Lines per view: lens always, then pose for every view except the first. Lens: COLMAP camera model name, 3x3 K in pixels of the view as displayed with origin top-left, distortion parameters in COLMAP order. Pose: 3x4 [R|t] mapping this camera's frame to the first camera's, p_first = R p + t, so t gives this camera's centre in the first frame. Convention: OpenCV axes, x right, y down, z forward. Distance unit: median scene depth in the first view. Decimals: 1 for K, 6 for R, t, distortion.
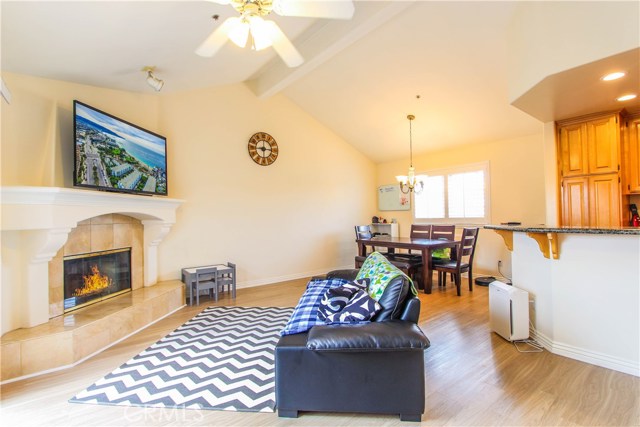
lens RADIAL K [[296.1, 0, 318.9], [0, 296.1, 214.0], [0, 0, 1]] dist [-0.017739, 0.000665]
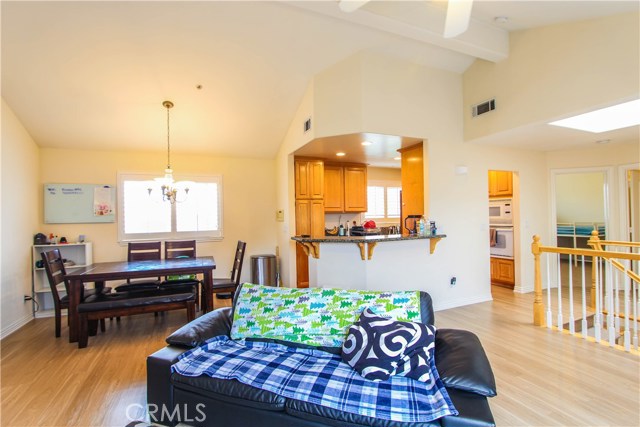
lens RADIAL K [[296.1, 0, 322.9], [0, 296.1, 214.1], [0, 0, 1]] dist [-0.017739, 0.000665]
pose [[0.249316, 0.019227, 0.968231, -0.441085], [0.005774, 0.999756, -0.021340, -0.026842], [-0.968405, 0.010911, 0.249144, 0.559382]]
